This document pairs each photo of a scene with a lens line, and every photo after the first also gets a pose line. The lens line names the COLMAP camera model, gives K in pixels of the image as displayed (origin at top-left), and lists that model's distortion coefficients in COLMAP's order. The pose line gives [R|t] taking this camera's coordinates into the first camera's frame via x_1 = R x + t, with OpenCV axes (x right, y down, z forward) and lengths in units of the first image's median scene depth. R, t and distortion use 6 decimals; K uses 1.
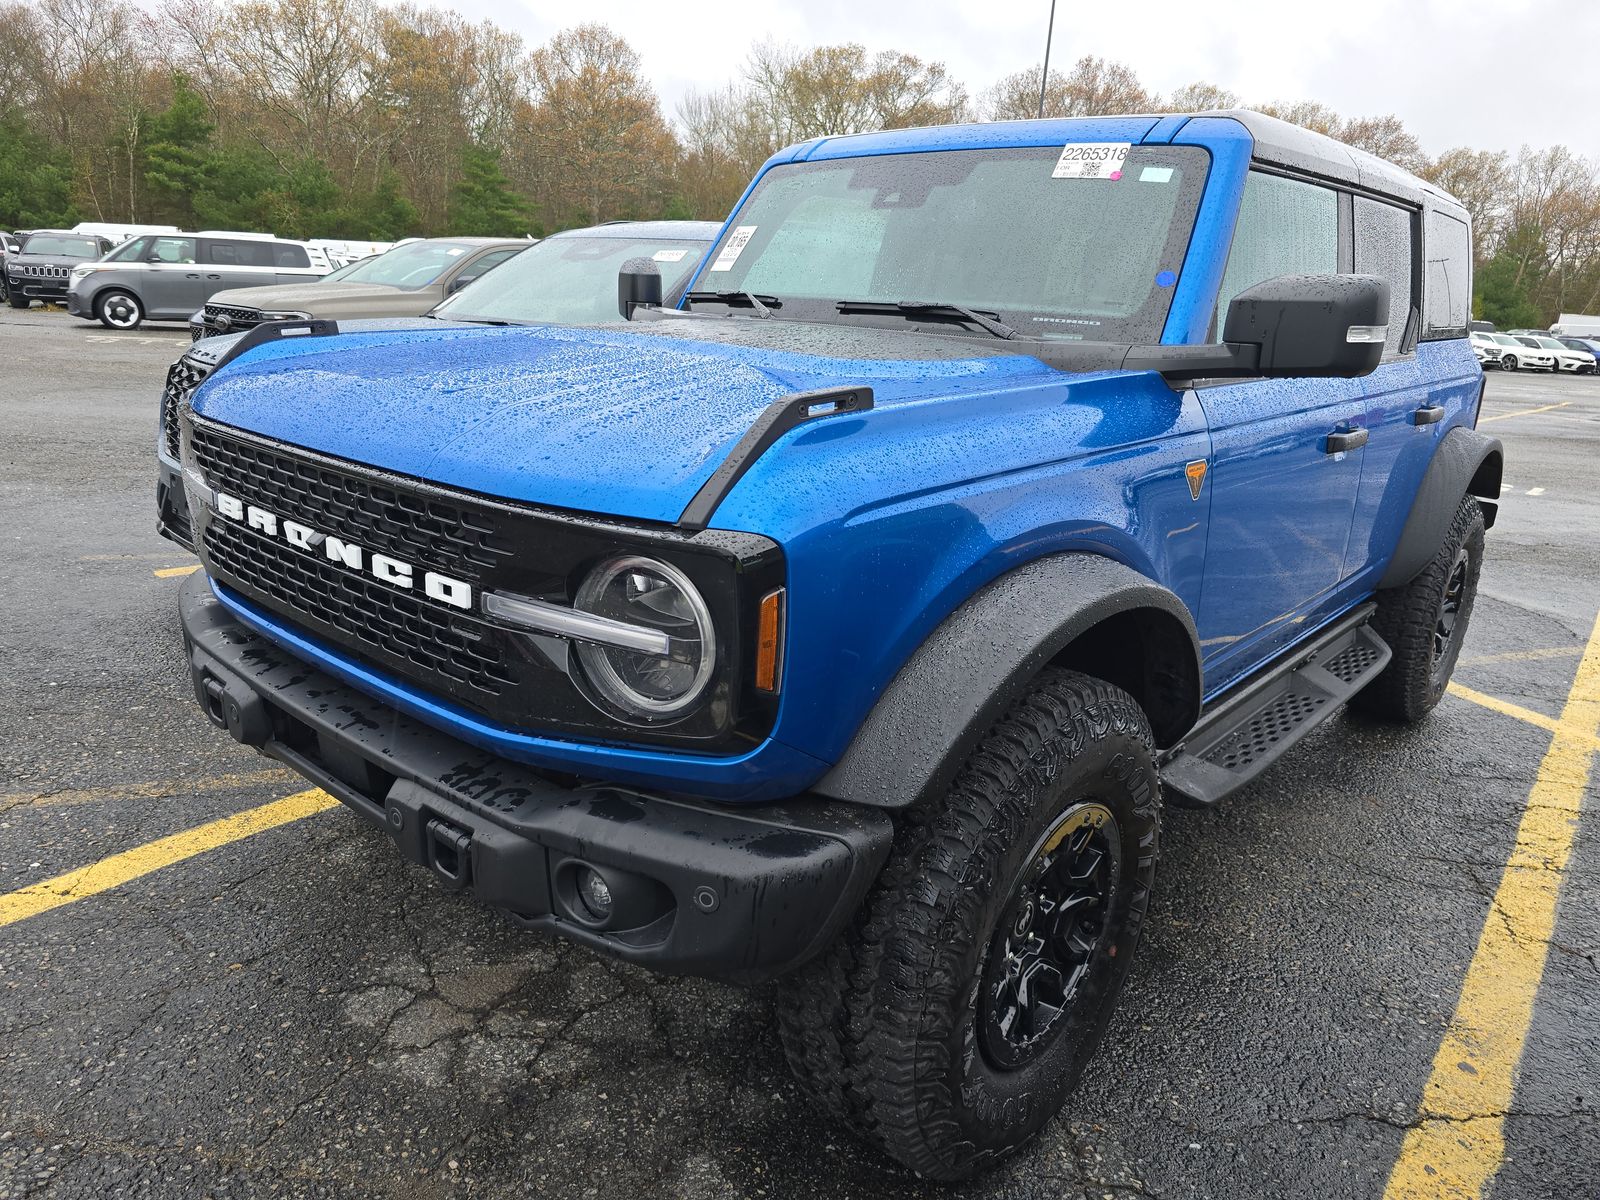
lens RADIAL K [[1083.6, 0, 795.9], [0, 1083.6, 599.5], [0, 0, 1]] dist [0.071323, -0.072422]
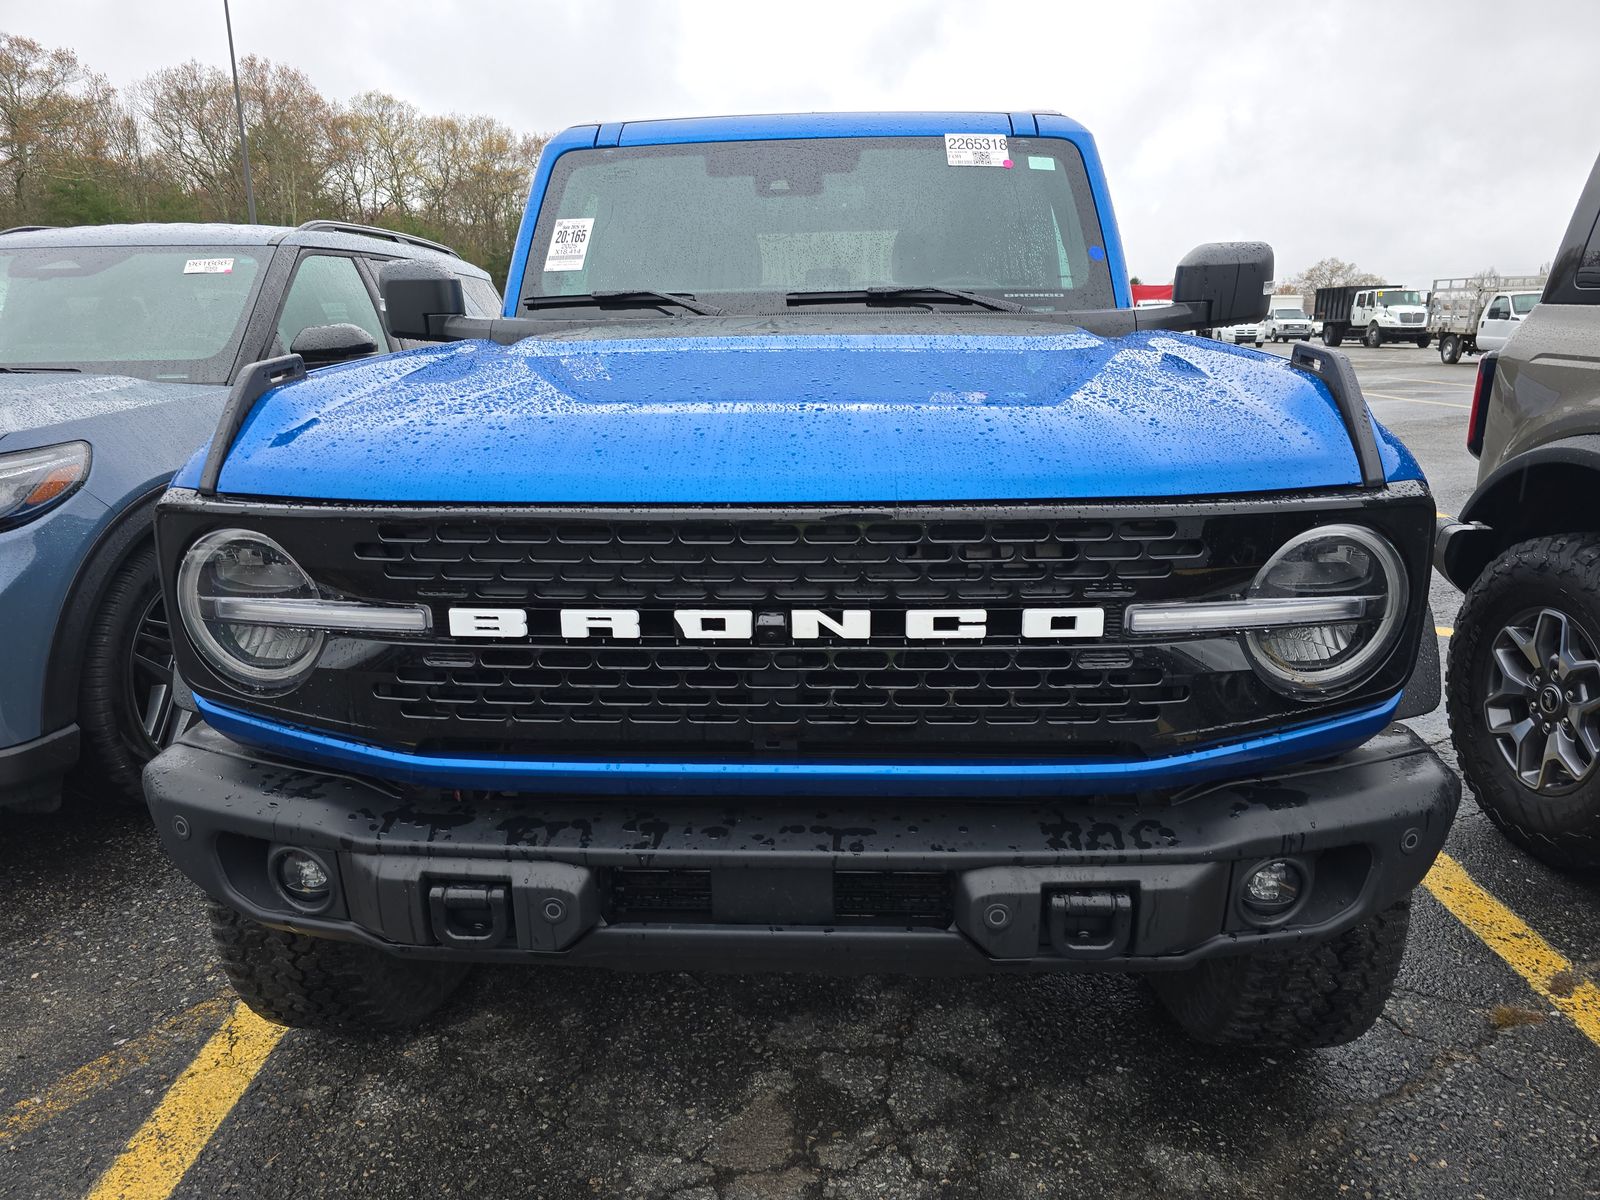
lens RADIAL K [[1083.1, 0, 800.0], [0, 1083.1, 600.0], [0, 0, 1]] dist [0.051557, -0.042675]
pose [[0.780549, -0.219931, 0.585127, -0.615570], [0.223108, 0.972427, 0.067884, -0.082144], [-0.583923, 0.077560, 0.808095, 0.272207]]
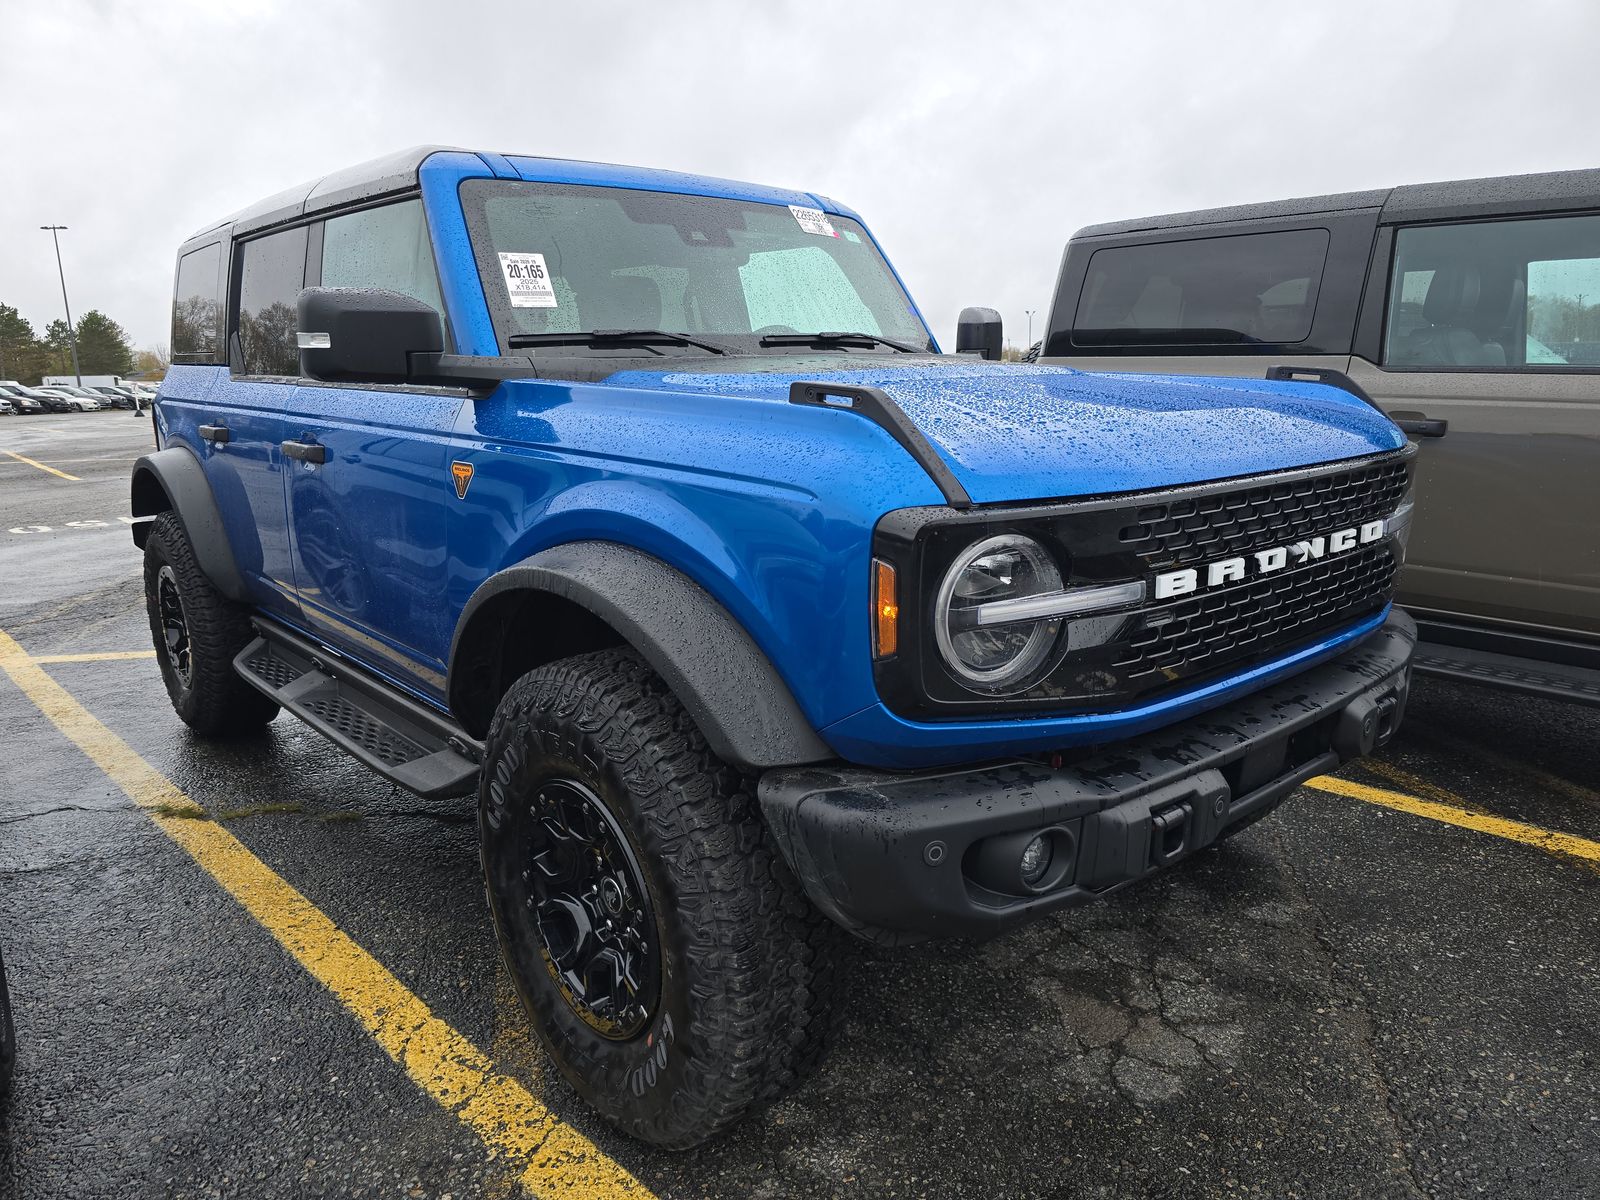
lens RADIAL K [[1083.6, 0, 795.9], [0, 1083.6, 599.5], [0, 0, 1]] dist [0.071323, -0.072422]
pose [[0.126711, -0.261158, 0.956943, -1.104728], [0.293365, 0.931430, 0.215350, -0.276508], [-0.947566, 0.253446, 0.194637, 0.909167]]
